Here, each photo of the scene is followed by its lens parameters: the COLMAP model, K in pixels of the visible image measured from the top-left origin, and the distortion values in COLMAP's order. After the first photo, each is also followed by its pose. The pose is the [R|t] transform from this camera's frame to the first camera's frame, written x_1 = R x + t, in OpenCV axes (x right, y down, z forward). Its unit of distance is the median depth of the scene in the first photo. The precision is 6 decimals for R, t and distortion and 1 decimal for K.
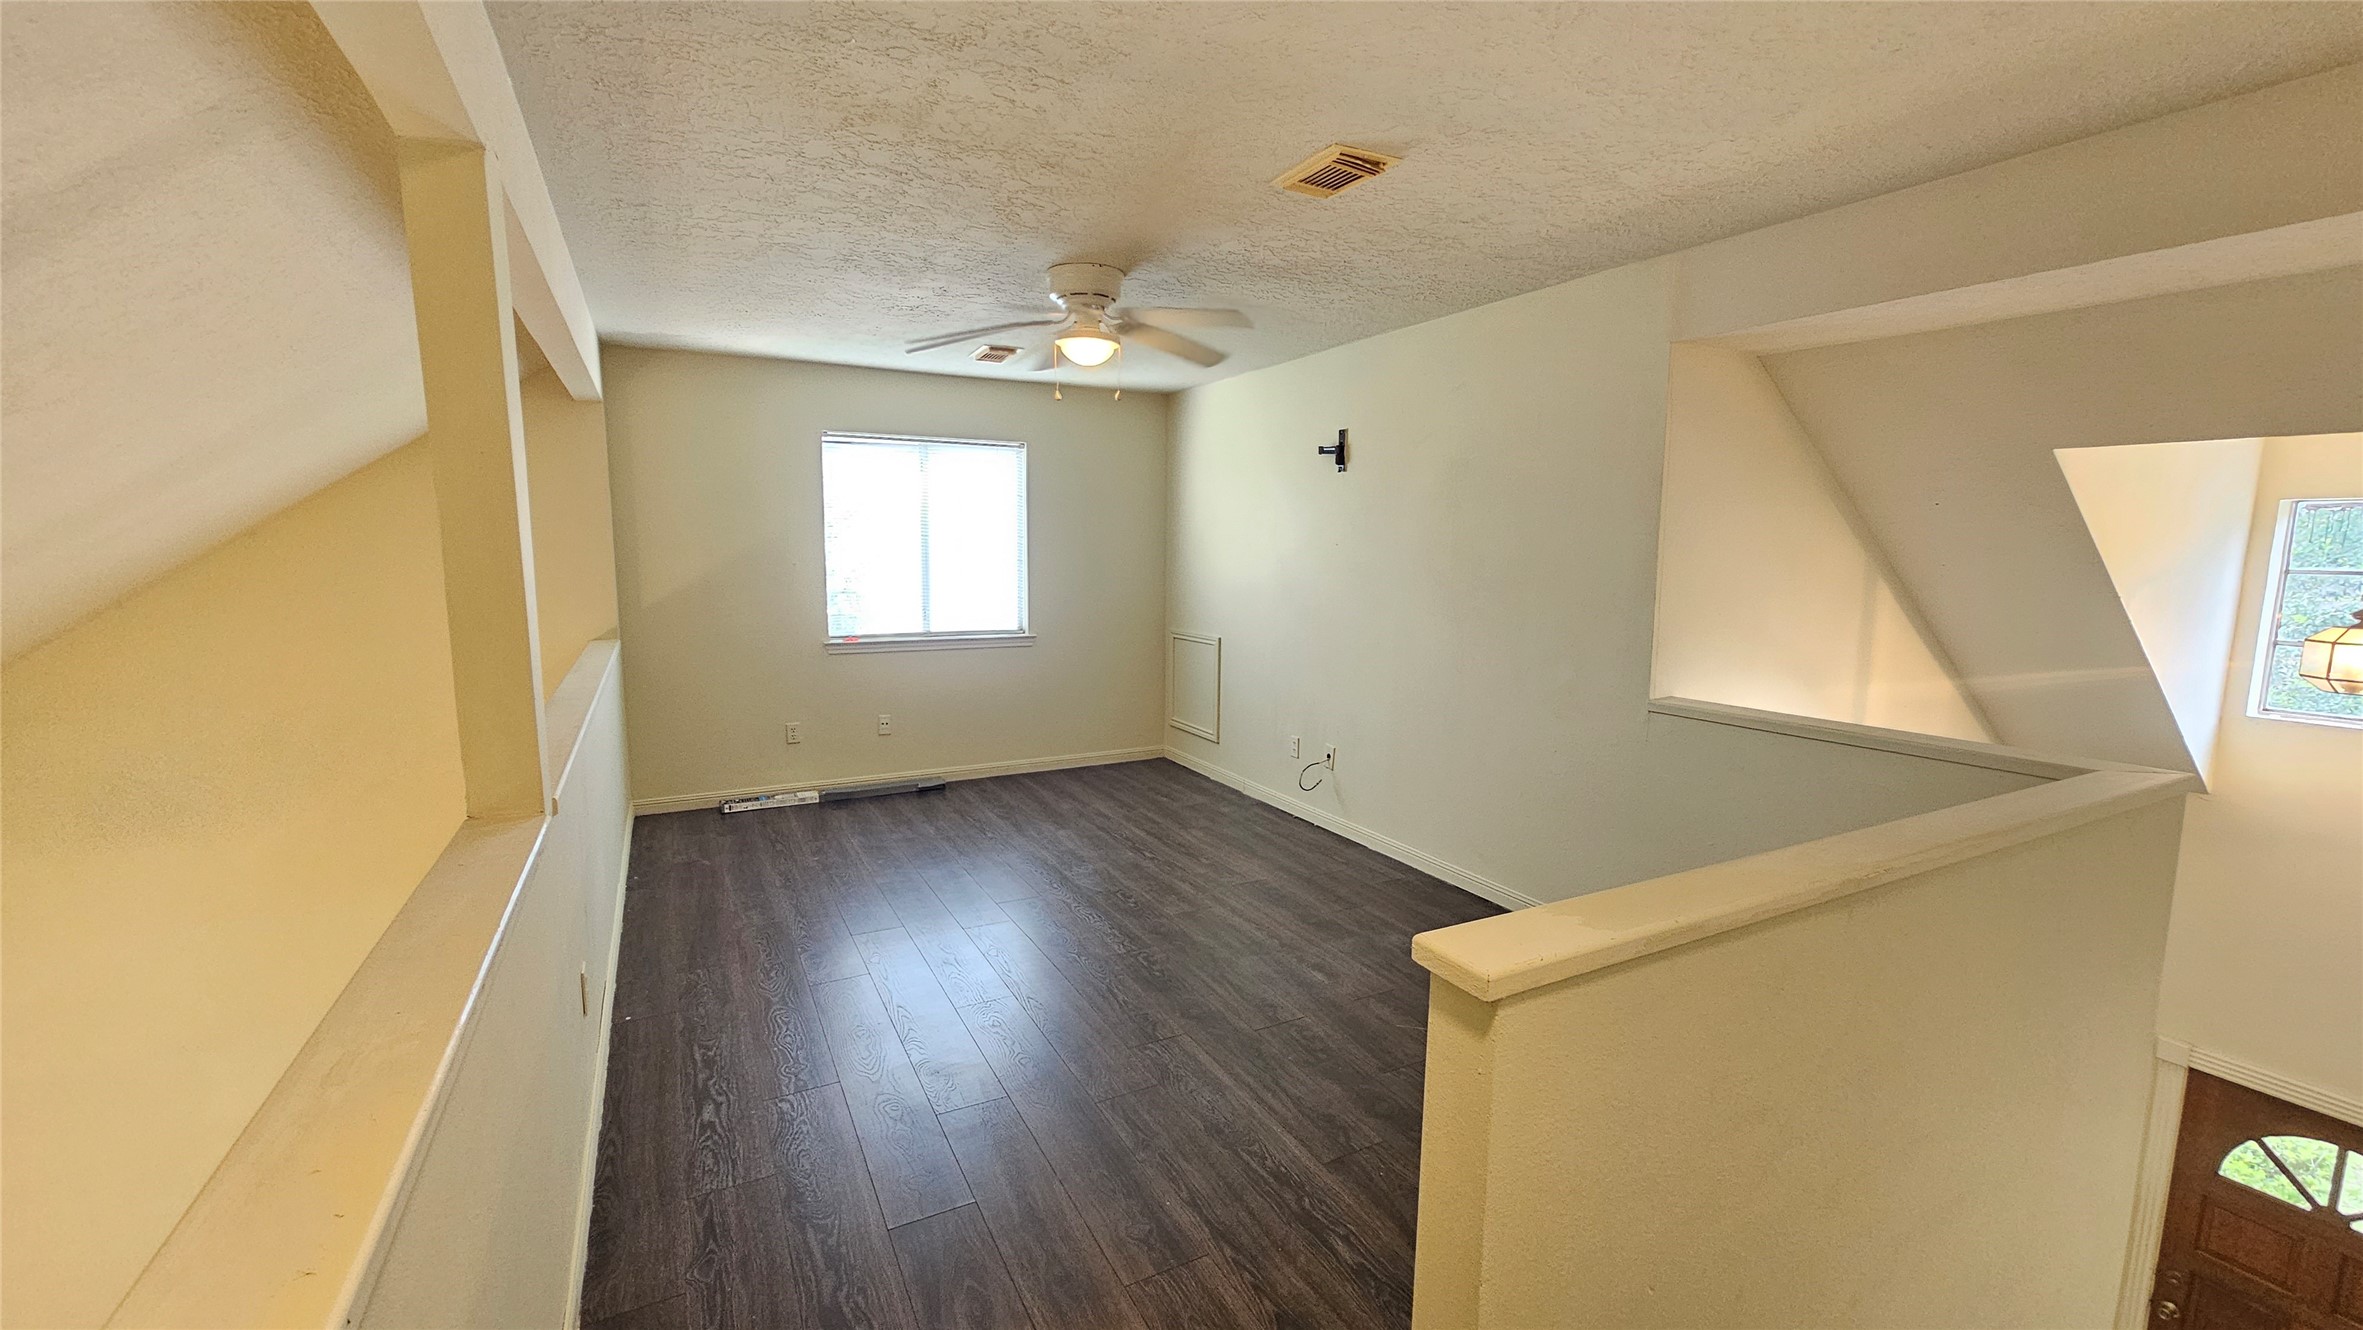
lens RADIAL K [[964.6, 0, 1178.1], [0, 964.6, 665.5], [0, 0, 1]] dist [-0.004015, 0.001972]
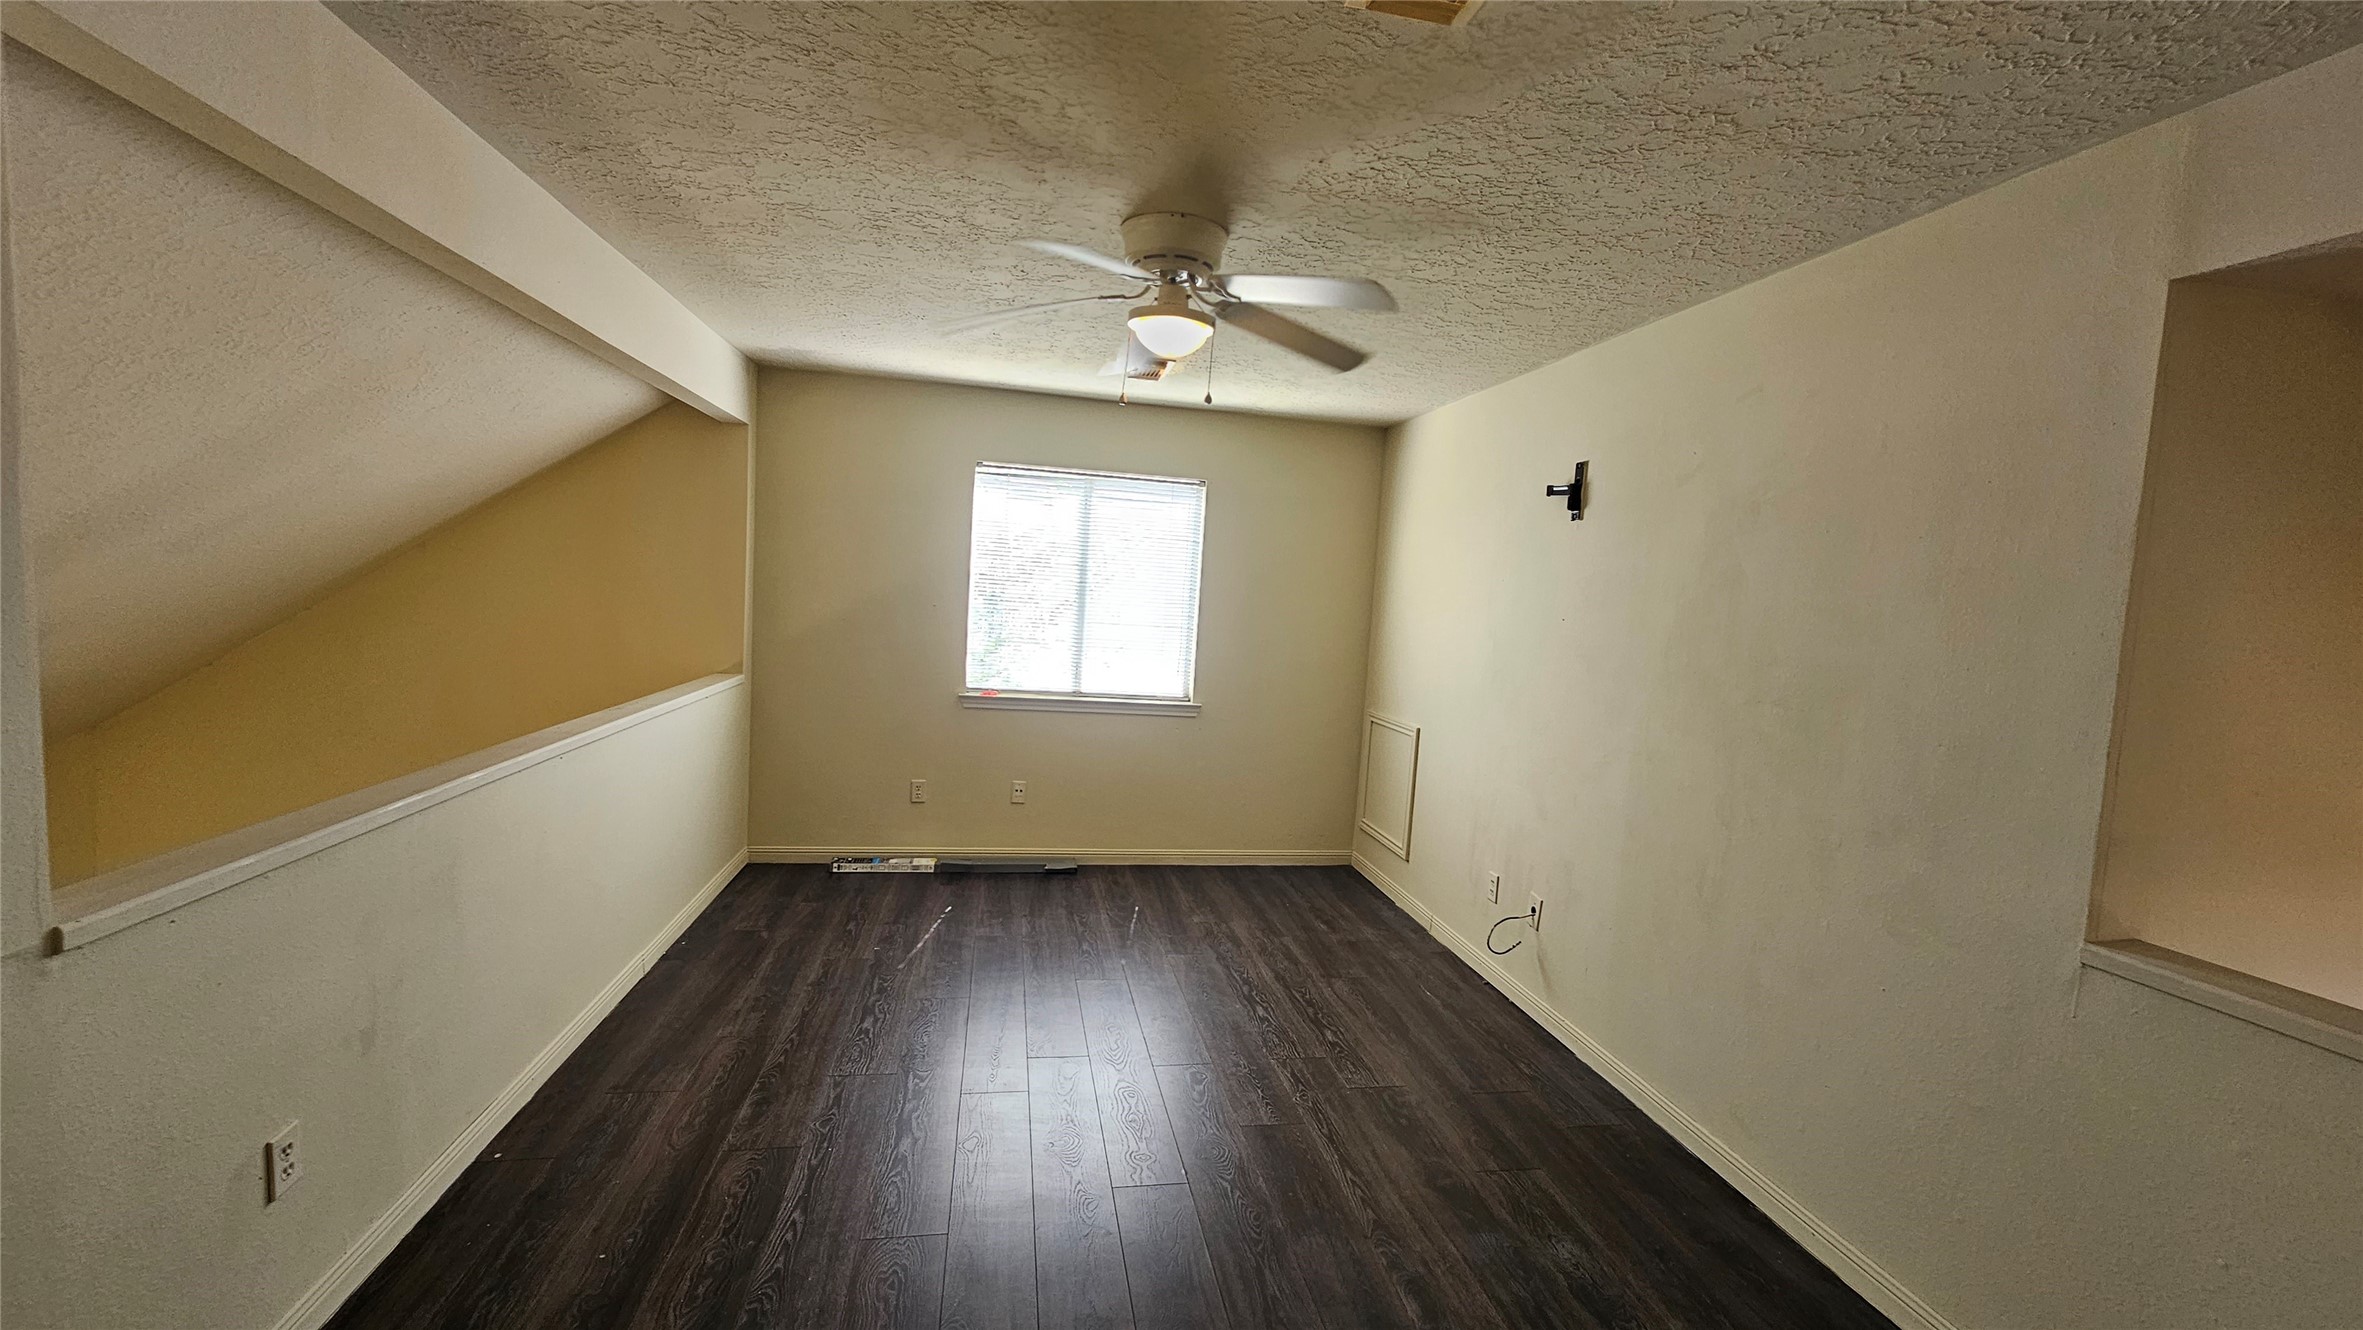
lens RADIAL K [[964.6, 0, 1184.9], [0, 964.6, 667.6], [0, 0, 1]] dist [-0.004015, 0.001972]
pose [[0.954032, 0.074140, -0.290391, 0.098272], [-0.090625, 0.994925, -0.043718, -0.029962], [0.285676, 0.068025, 0.955909, 0.212274]]
